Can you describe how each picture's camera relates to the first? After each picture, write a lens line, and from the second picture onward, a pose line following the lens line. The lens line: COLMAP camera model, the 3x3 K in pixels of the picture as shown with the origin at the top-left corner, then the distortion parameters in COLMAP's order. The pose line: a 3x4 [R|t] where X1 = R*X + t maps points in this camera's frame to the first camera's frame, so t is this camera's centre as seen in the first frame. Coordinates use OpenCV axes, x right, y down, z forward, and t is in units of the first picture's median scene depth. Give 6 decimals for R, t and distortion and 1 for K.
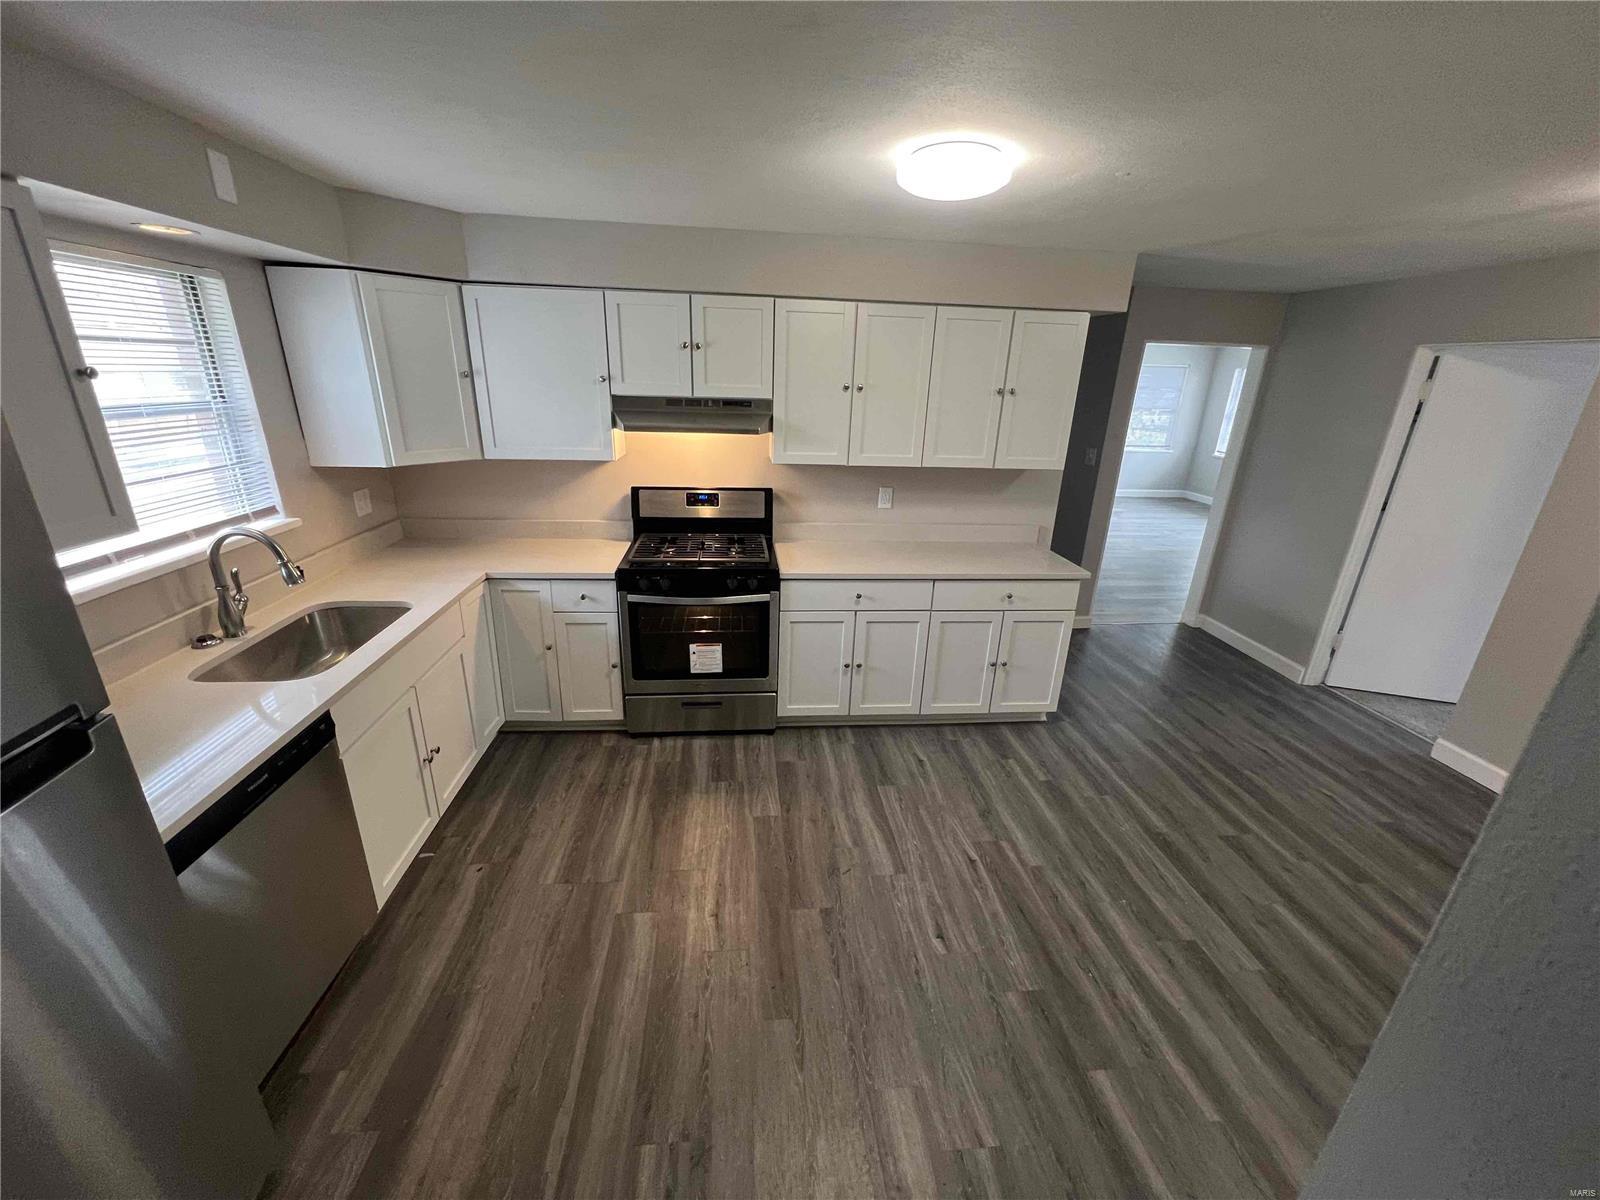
lens RADIAL K [[638.8, 0, 800.0], [0, 638.8, 600.0], [0, 0, 1]] dist [-0.000080, -0.000320]
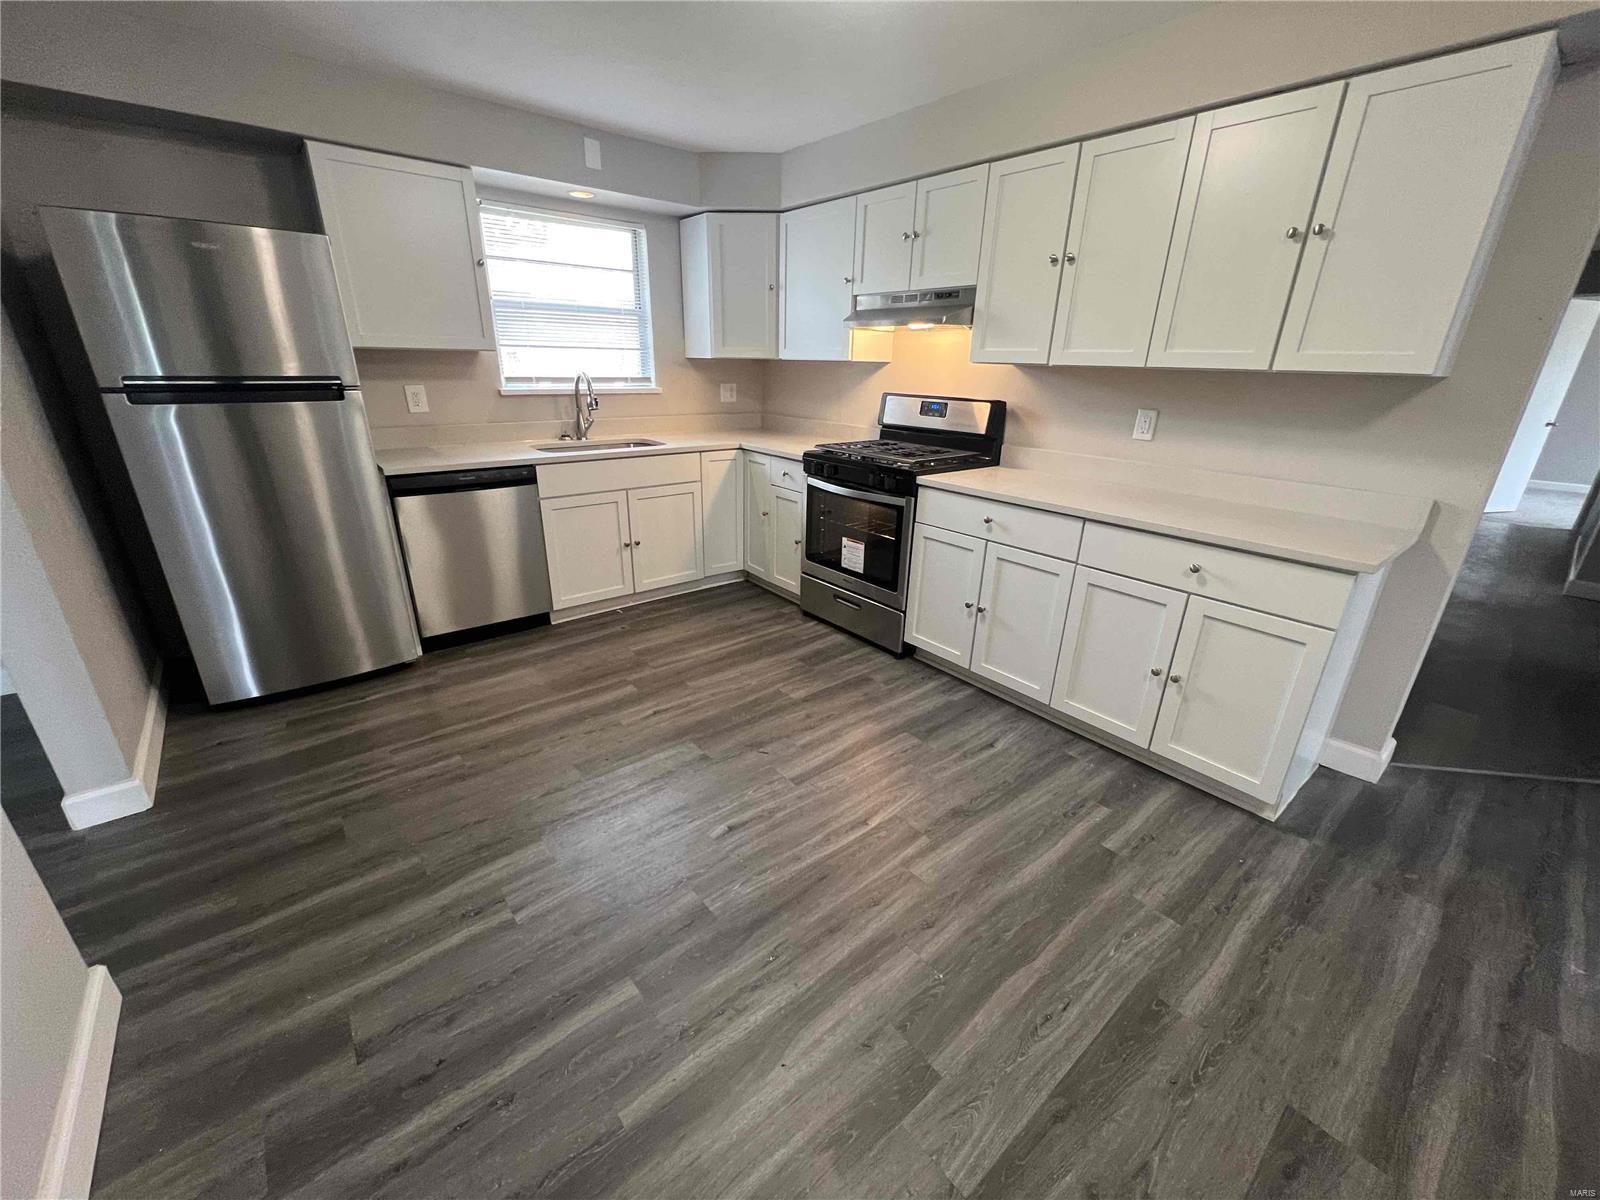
lens RADIAL K [[638.8, 0, 800.0], [0, 638.8, 600.0], [0, 0, 1]] dist [-0.000080, -0.000320]
pose [[0.559411, 0.274202, -0.782223, 0.630464], [-0.283168, 0.950143, 0.130555, 0.052331], [0.779022, 0.148467, 0.609166, 0.337406]]
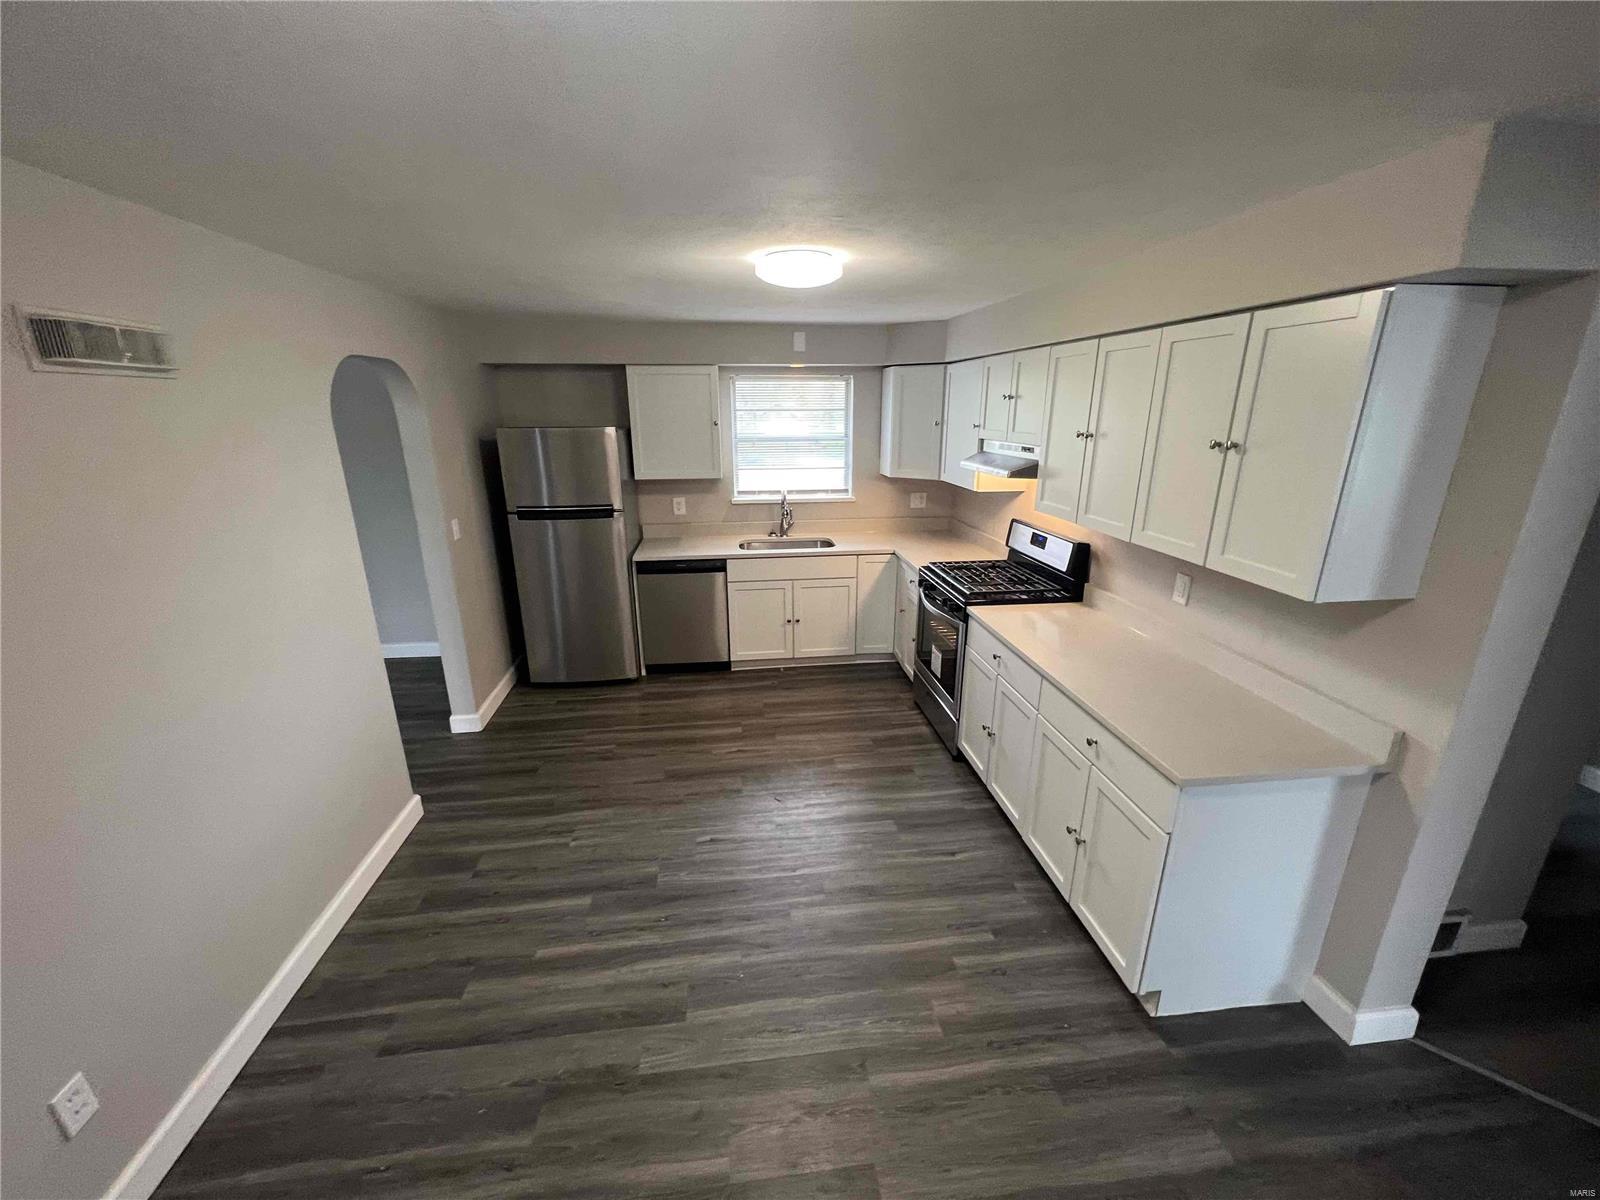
lens RADIAL K [[638.8, 0, 800.0], [0, 638.8, 600.0], [0, 0, 1]] dist [-0.000080, -0.000320]
pose [[0.028321, 0.260298, -0.965113, 0.961334], [-0.332693, 0.912909, 0.236456, -0.207168], [0.942610, 0.314390, 0.112454, 0.613786]]
